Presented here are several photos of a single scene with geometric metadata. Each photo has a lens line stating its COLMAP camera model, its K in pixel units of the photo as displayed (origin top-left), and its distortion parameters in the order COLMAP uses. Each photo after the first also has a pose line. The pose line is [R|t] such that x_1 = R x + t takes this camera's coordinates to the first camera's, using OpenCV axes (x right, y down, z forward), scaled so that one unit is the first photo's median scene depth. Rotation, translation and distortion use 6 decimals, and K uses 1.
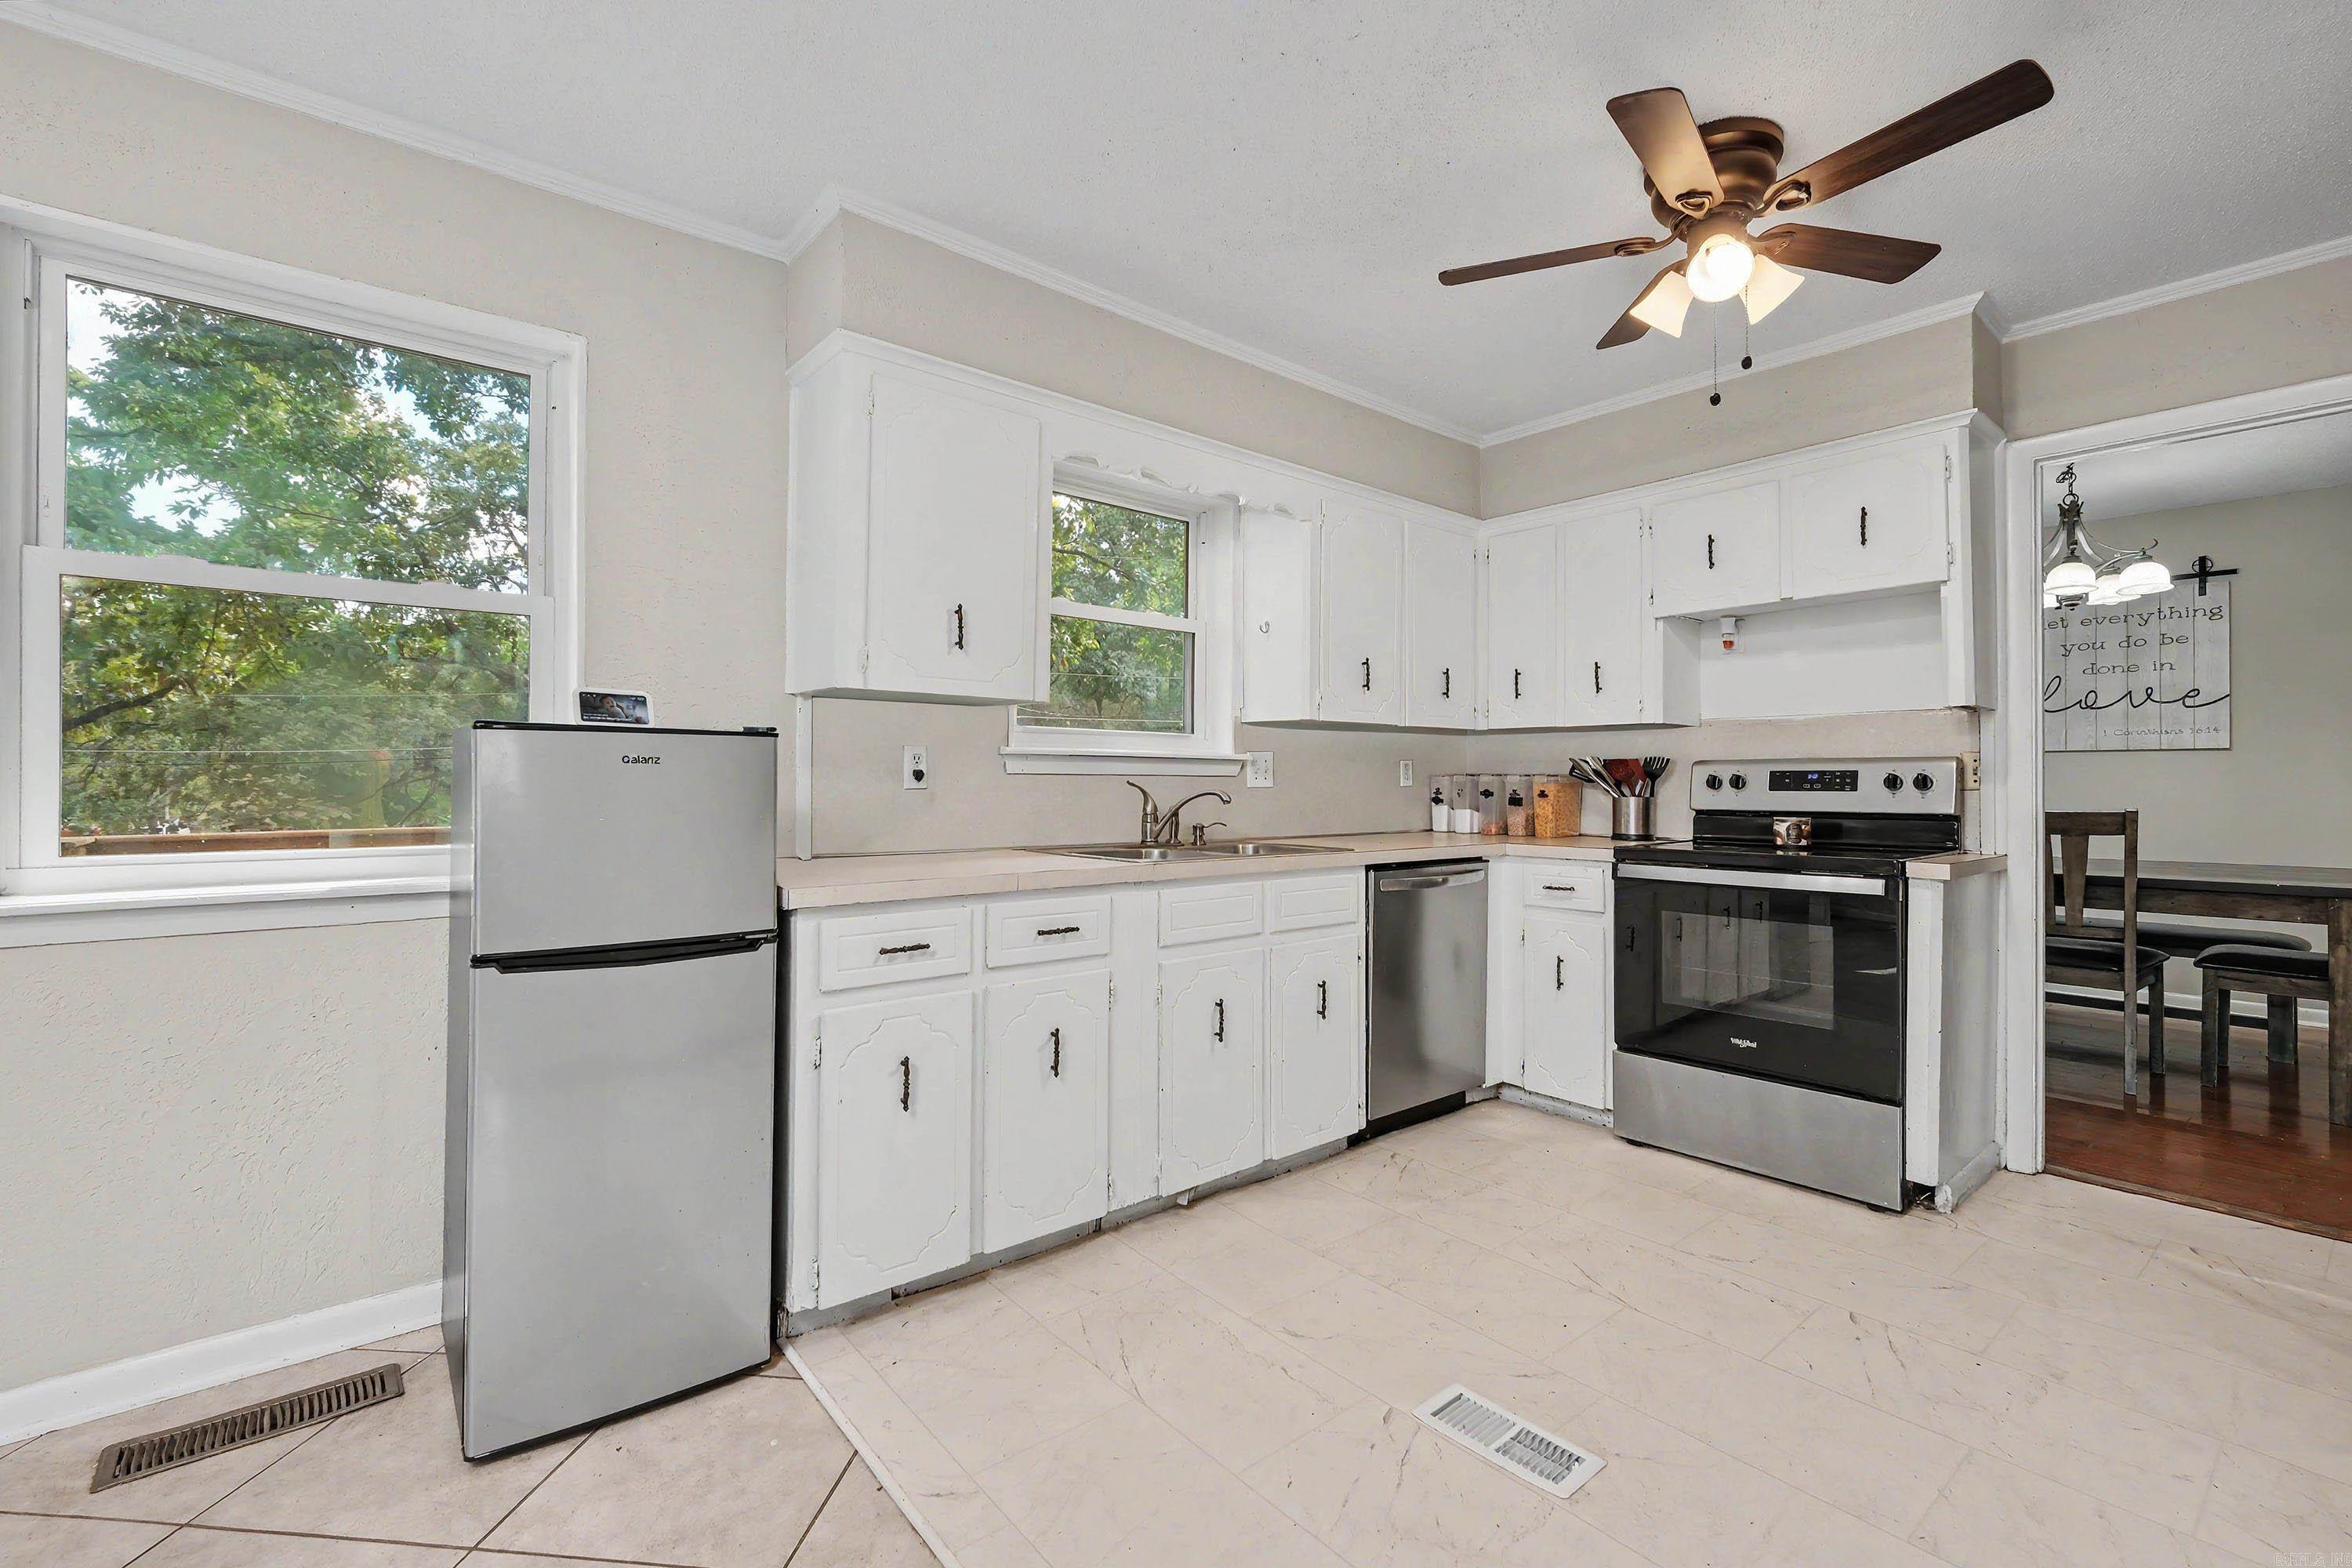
lens RADIAL K [[1042.0, 0, 1189.9], [0, 1042.0, 776.5], [0, 0, 1]] dist [-0.004463, -0.000475]
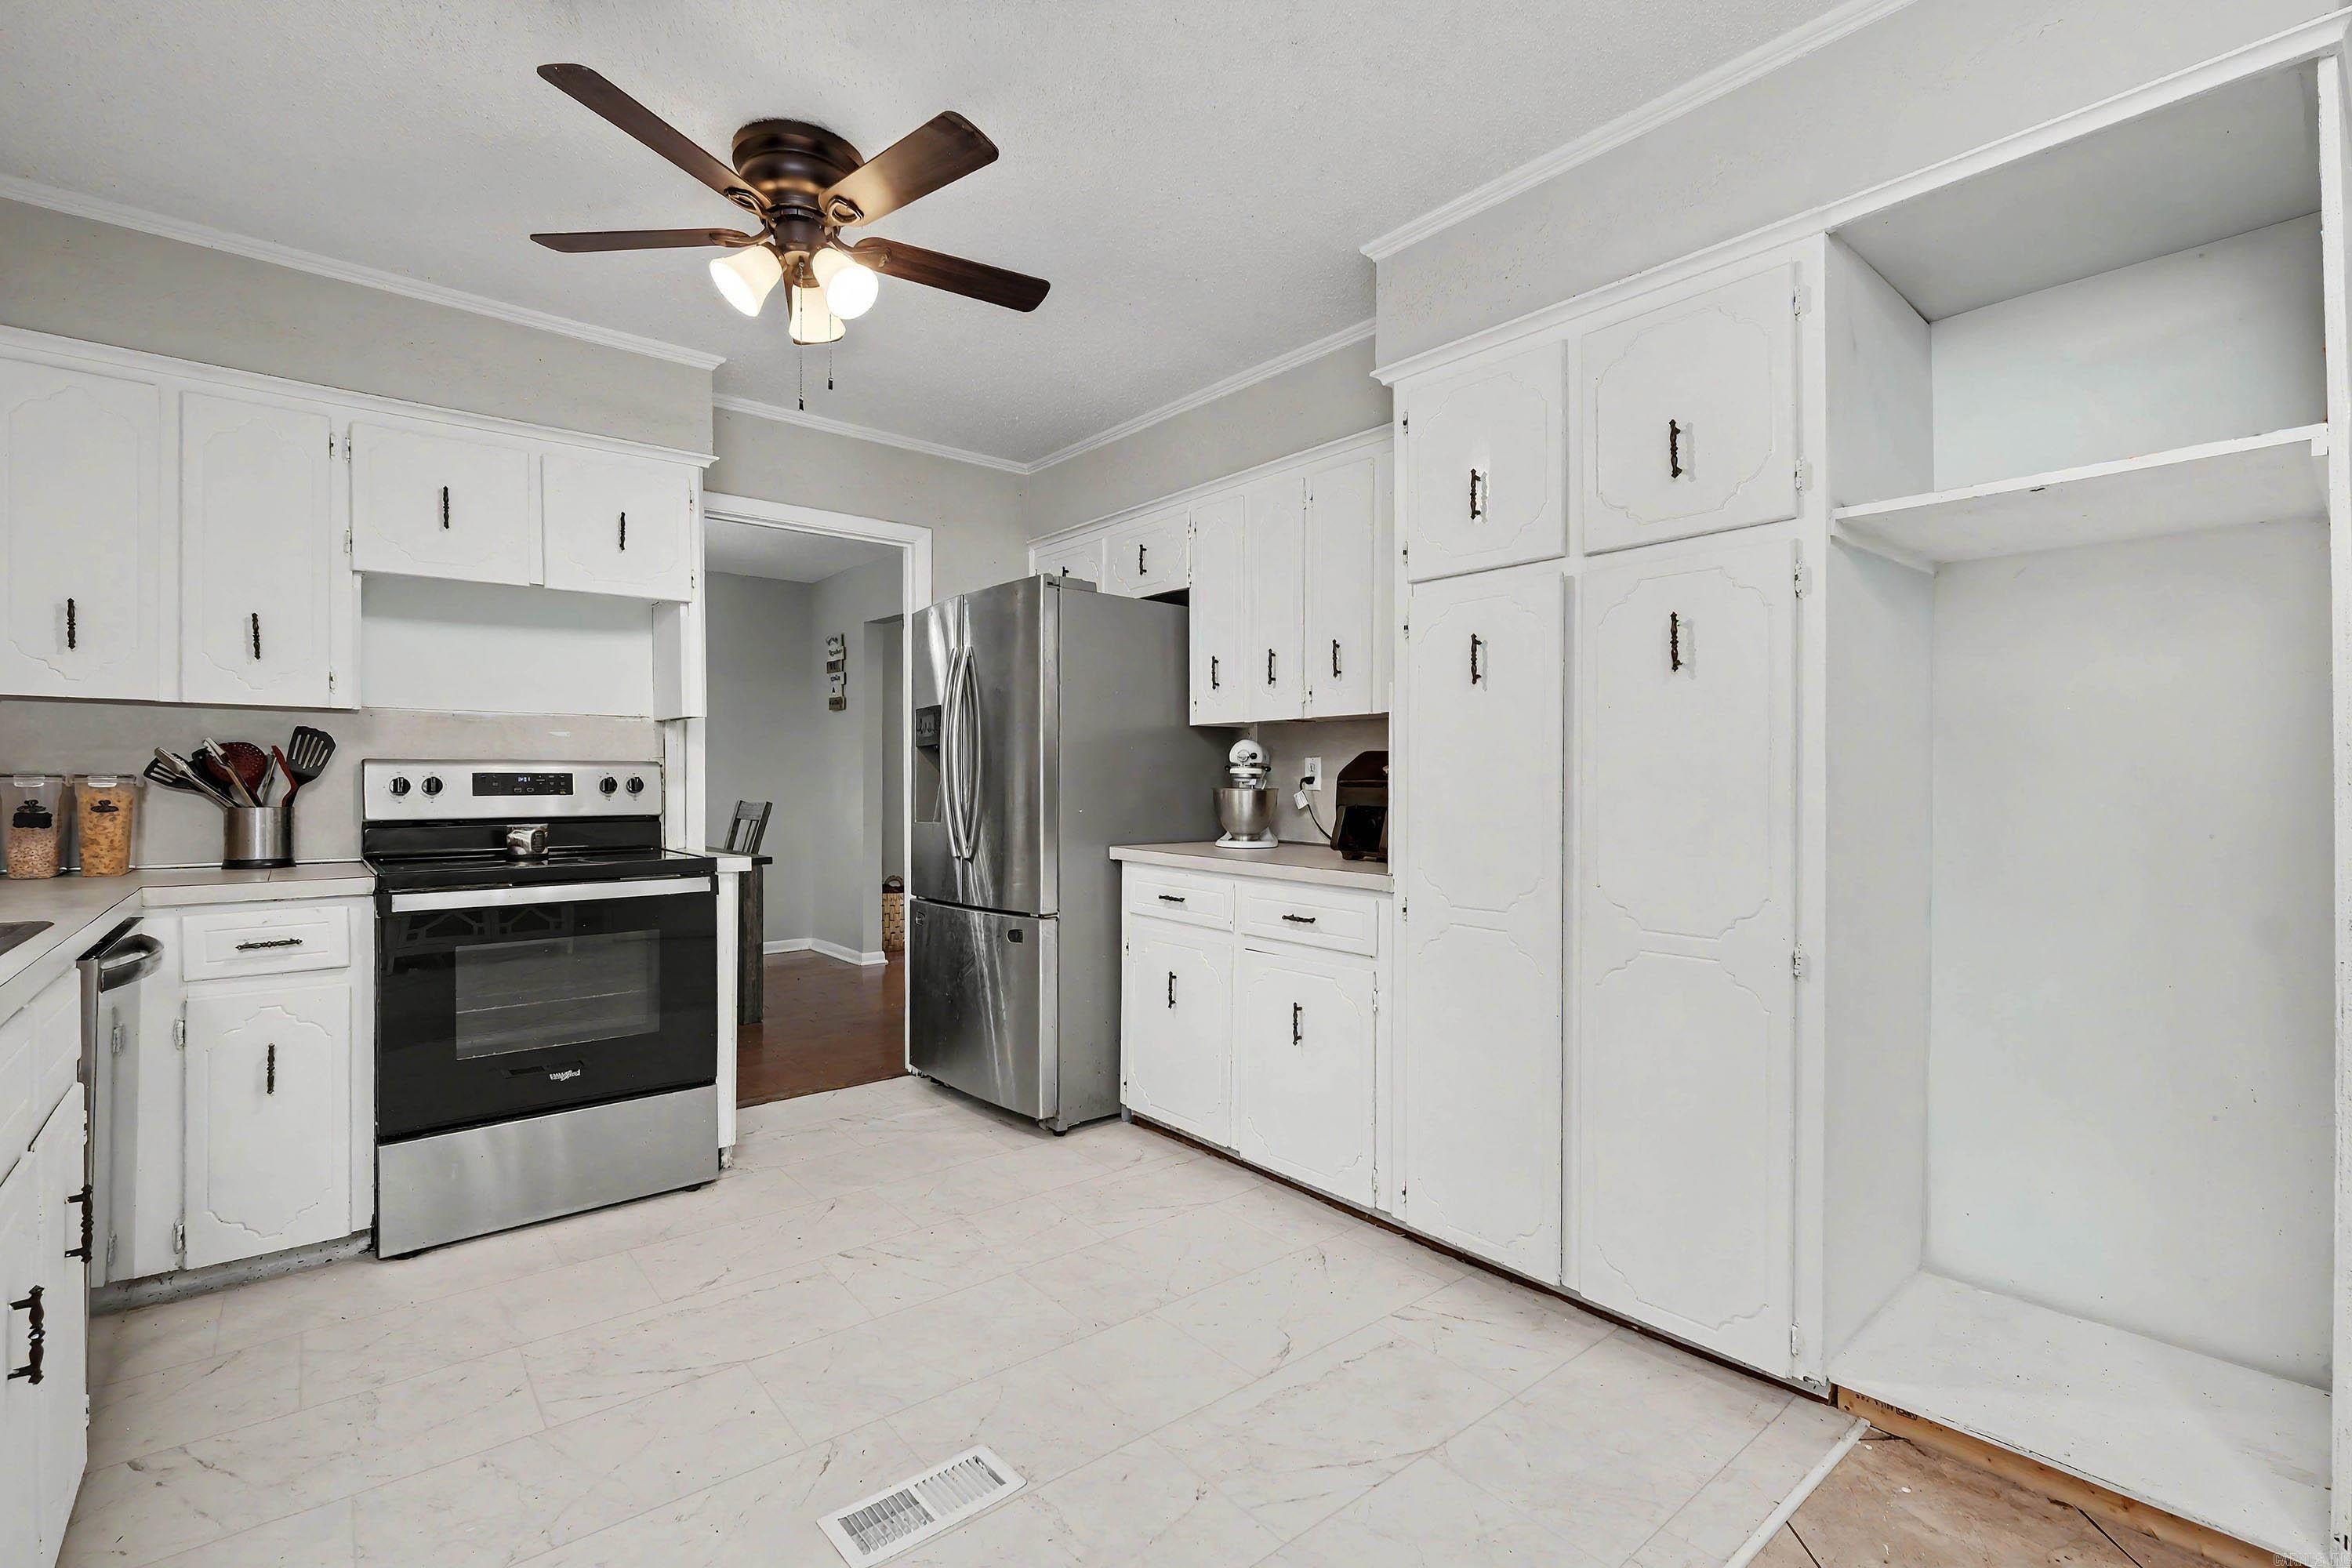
lens RADIAL K [[1042.0, 0, 1177.7], [0, 1042.0, 785.9], [0, 0, 1]] dist [-0.004463, -0.000475]
pose [[0.006622, -0.004407, 0.999968, -0.332592], [-0.004279, 0.999981, 0.004436, -0.000950], [-0.999969, -0.004309, 0.006603, 0.422221]]
